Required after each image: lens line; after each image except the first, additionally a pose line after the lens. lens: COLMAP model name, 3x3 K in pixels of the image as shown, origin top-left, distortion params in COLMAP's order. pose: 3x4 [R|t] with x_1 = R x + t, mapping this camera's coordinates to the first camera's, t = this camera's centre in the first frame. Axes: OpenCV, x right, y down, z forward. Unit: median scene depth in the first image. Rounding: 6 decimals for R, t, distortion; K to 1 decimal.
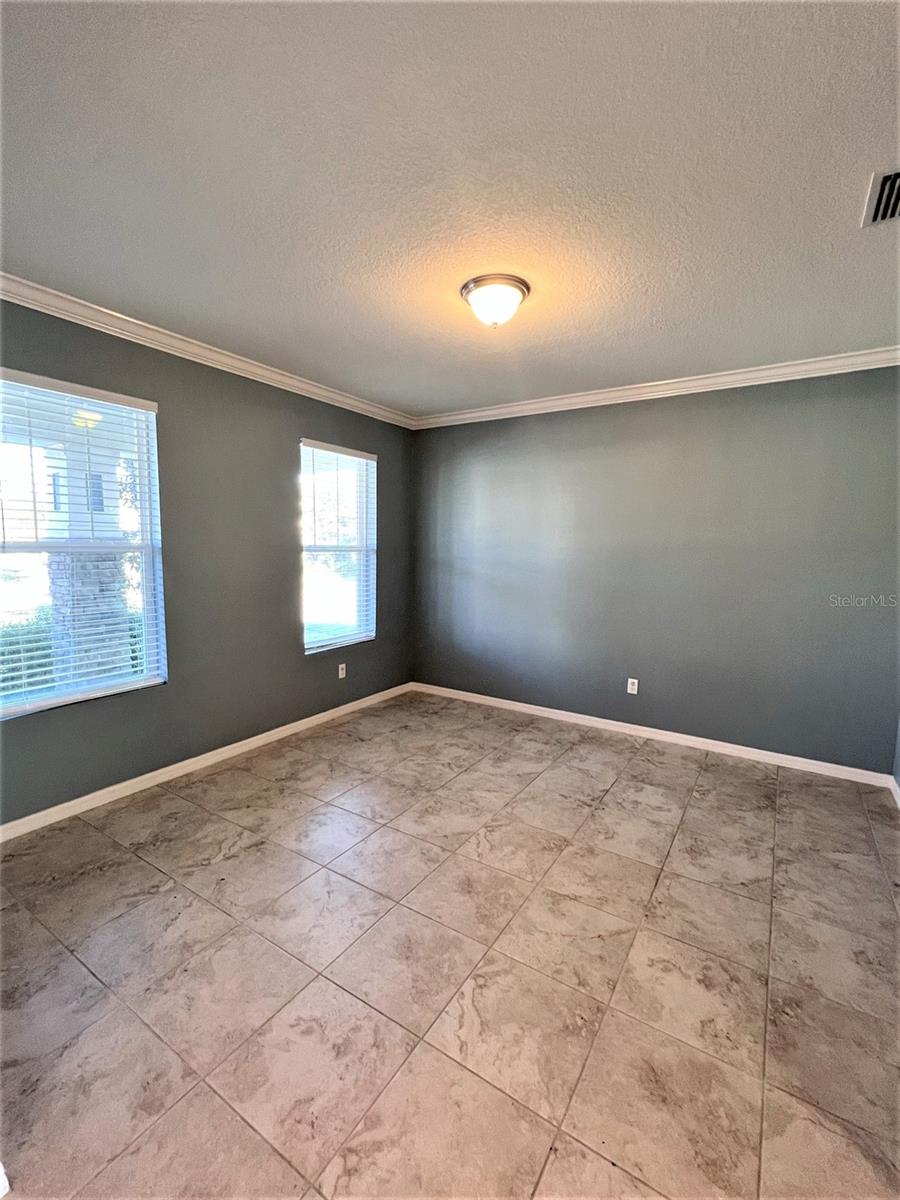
lens RADIAL K [[521.7, 0, 446.4], [0, 521.7, 587.7], [0, 0, 1]] dist [-0.000255, -0.000363]
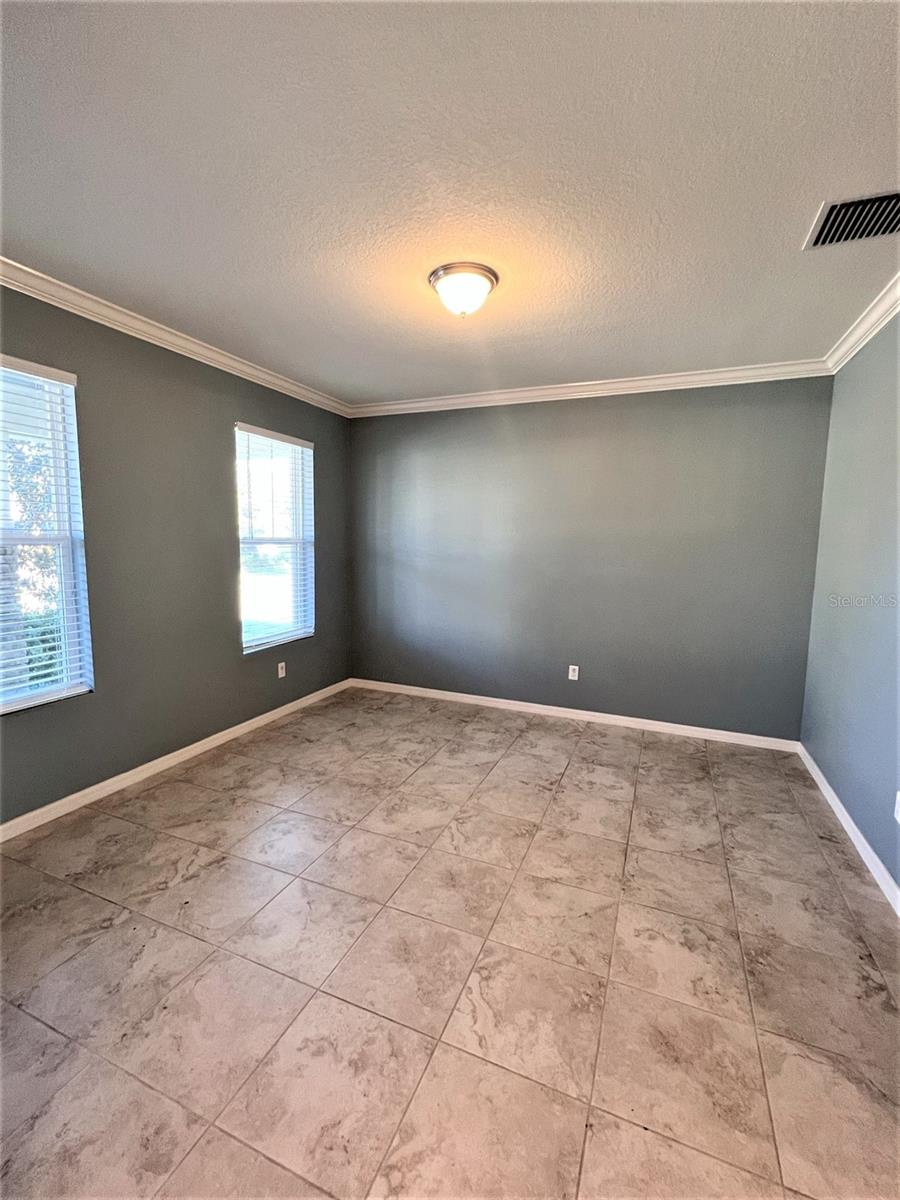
lens RADIAL K [[521.7, 0, 446.4], [0, 521.7, 587.7], [0, 0, 1]] dist [-0.000255, -0.000363]
pose [[0.984862, -0.014412, 0.172741, -0.138265], [0.012038, 0.999818, 0.014781, -0.000863], [-0.172923, -0.012478, 0.984856, 0.029694]]
